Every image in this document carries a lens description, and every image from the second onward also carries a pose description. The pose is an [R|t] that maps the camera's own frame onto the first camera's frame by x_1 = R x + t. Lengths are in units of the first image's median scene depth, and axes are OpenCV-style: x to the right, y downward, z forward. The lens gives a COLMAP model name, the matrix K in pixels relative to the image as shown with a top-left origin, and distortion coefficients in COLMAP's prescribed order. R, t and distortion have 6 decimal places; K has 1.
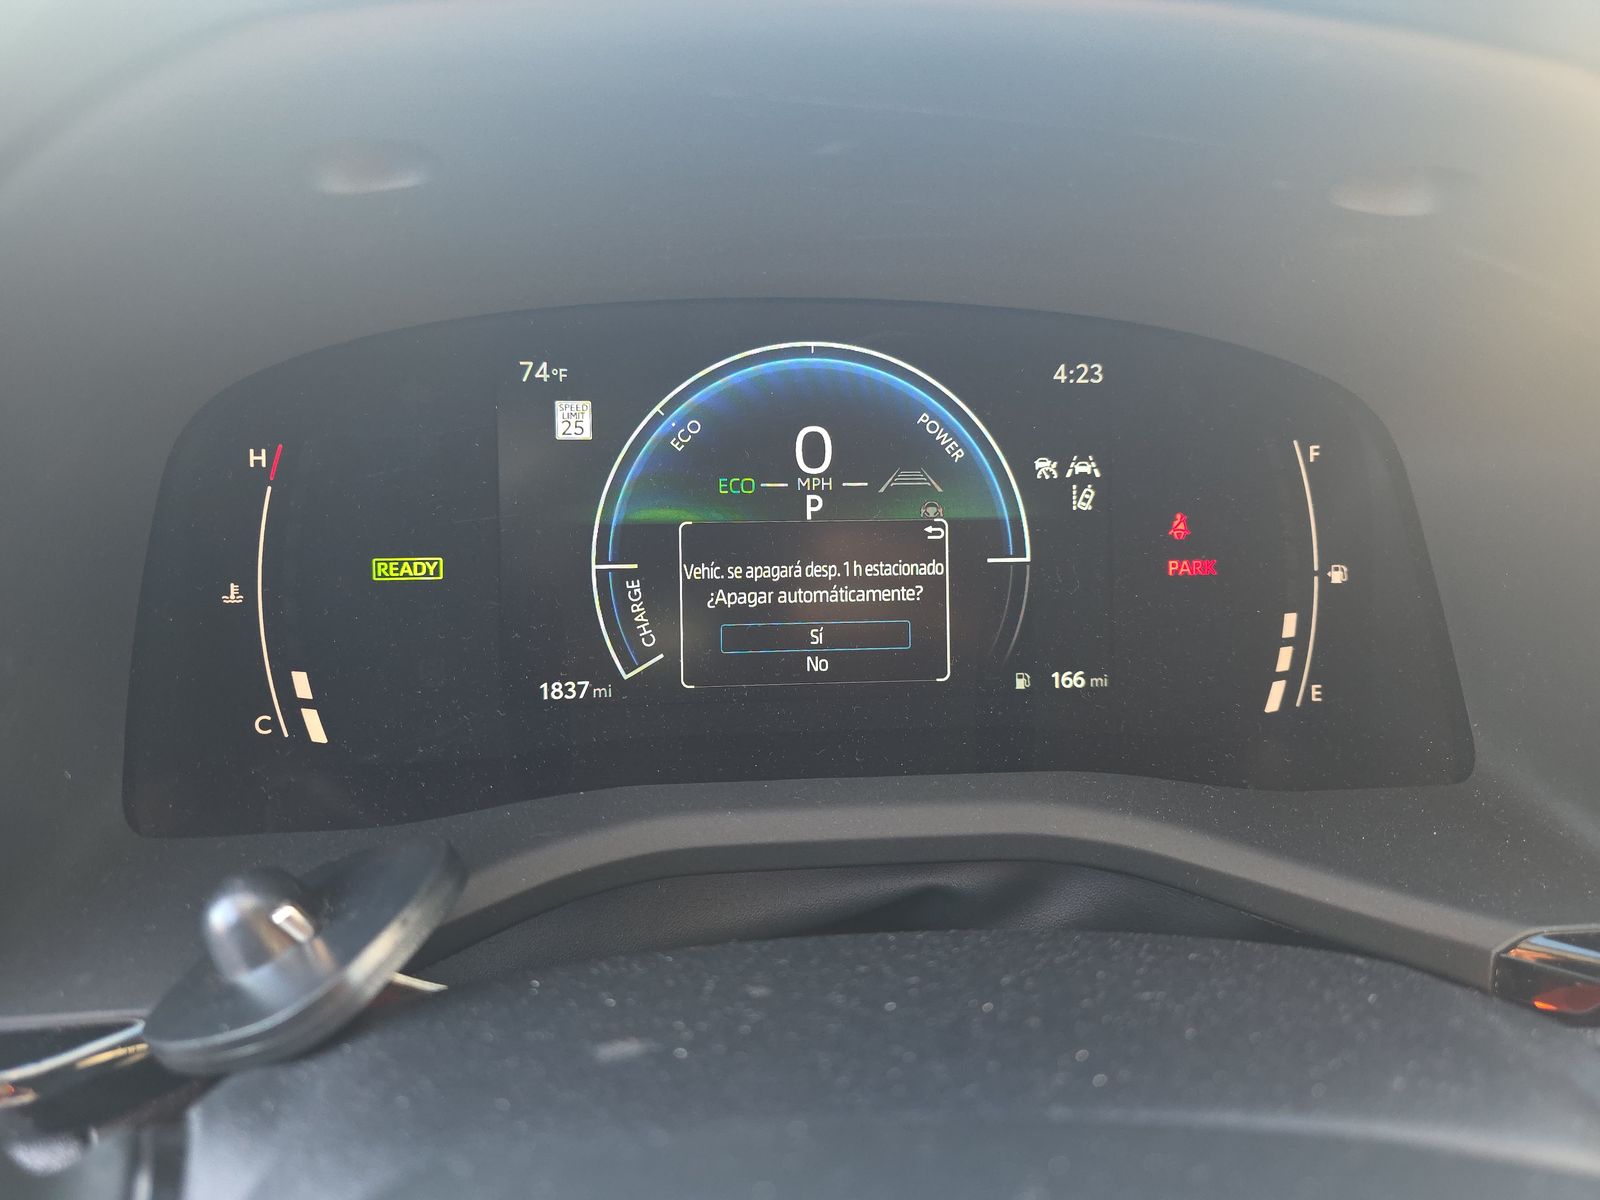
lens RADIAL K [[1057.3, 0, 801.1], [0, 1057.3, 595.3], [0, 0, 1]] dist [-0.019096, 0.000651]
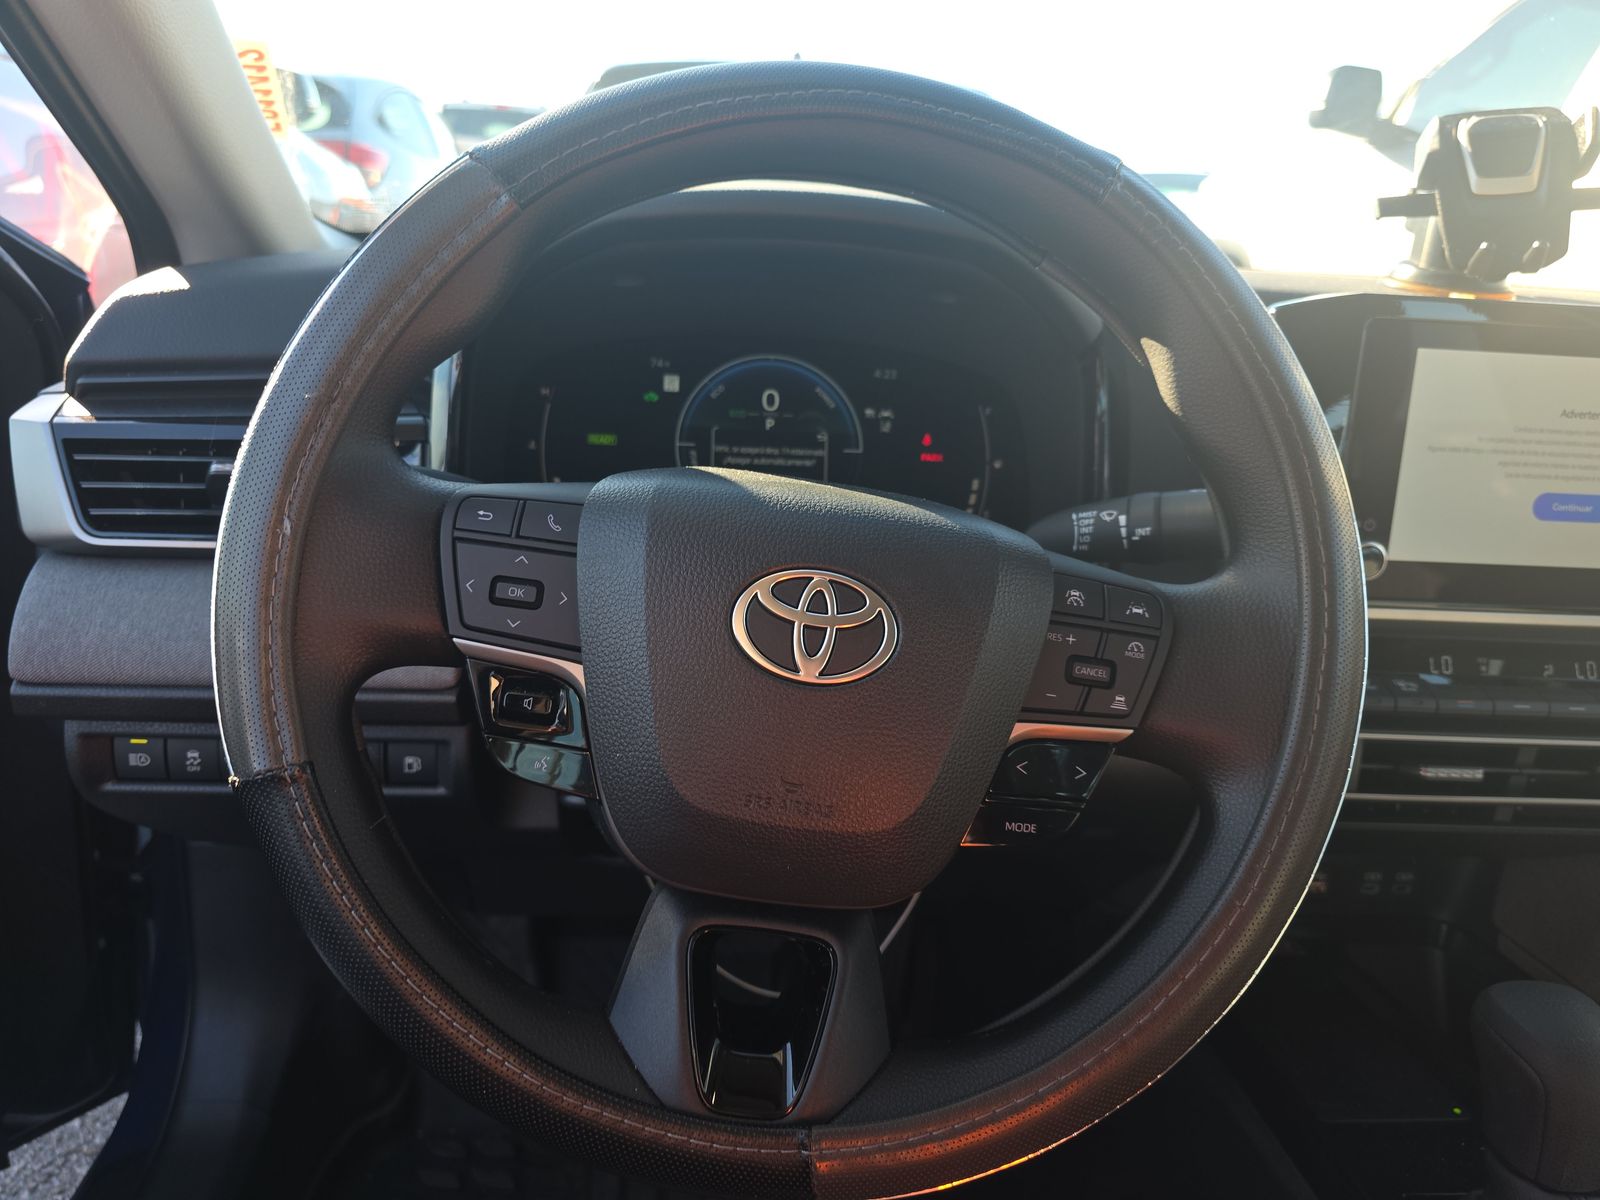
lens RADIAL K [[1057.3, 0, 797.3], [0, 1057.3, 591.6], [0, 0, 1]] dist [-0.019096, 0.000651]
pose [[0.999252, 0.037796, -0.008174, 0.106766], [-0.038323, 0.996150, -0.078842, 0.474434], [0.005163, 0.079096, 0.996854, -1.330426]]
